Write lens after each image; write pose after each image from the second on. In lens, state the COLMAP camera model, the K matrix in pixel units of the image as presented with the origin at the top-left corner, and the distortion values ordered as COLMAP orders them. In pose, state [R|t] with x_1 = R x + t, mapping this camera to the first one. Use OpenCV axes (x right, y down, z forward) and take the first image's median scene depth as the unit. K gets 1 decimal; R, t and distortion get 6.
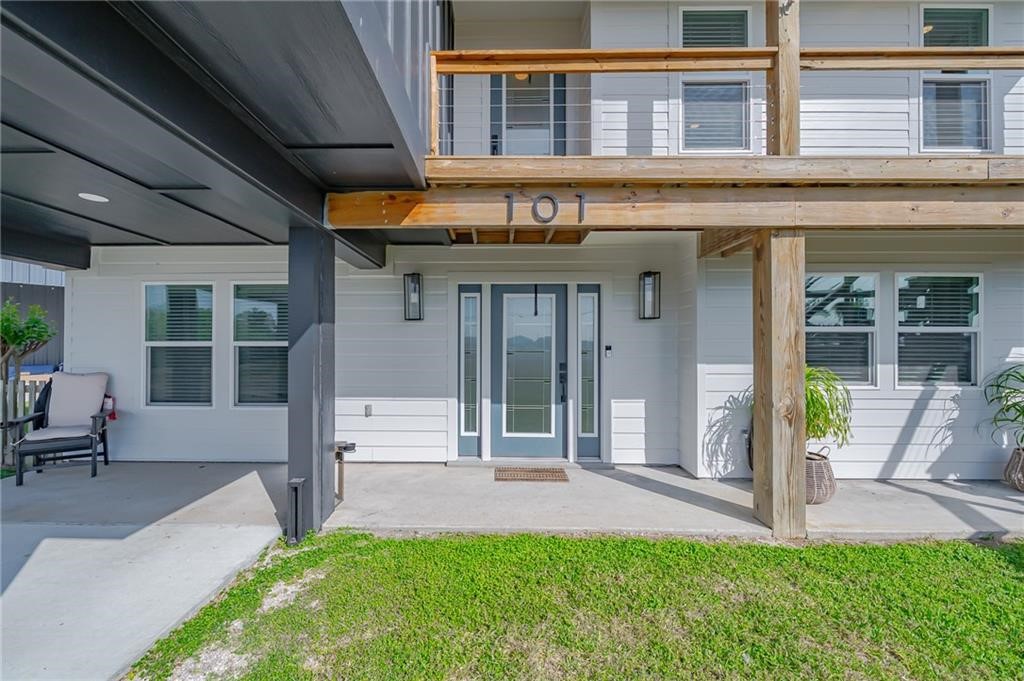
lens RADIAL K [[406.9, 0, 509.2], [0, 406.9, 345.6], [0, 0, 1]] dist [-0.000777, -0.000222]
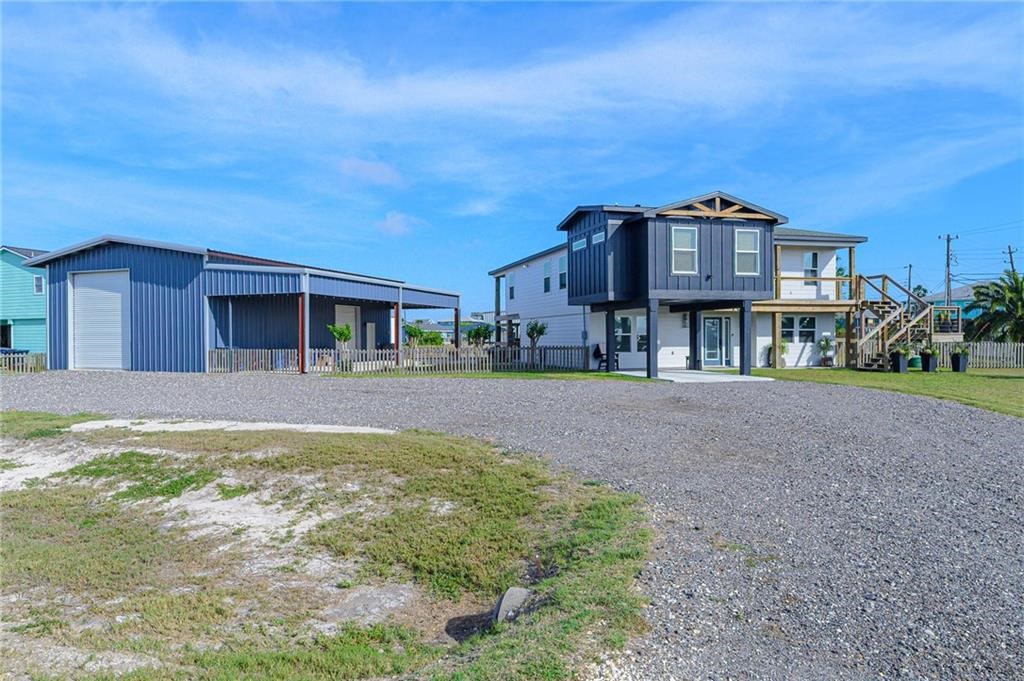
lens RADIAL K [[561.4, 0, 512.0], [0, 561.4, 338.4], [0, 0, 1]] dist [-0.000405, 0.000026]
pose [[0.971388, -0.009166, 0.237320, -3.235704], [0.008551, 0.999957, 0.003620, 0.003052], [-0.237343, -0.001488, 0.971425, -3.855252]]
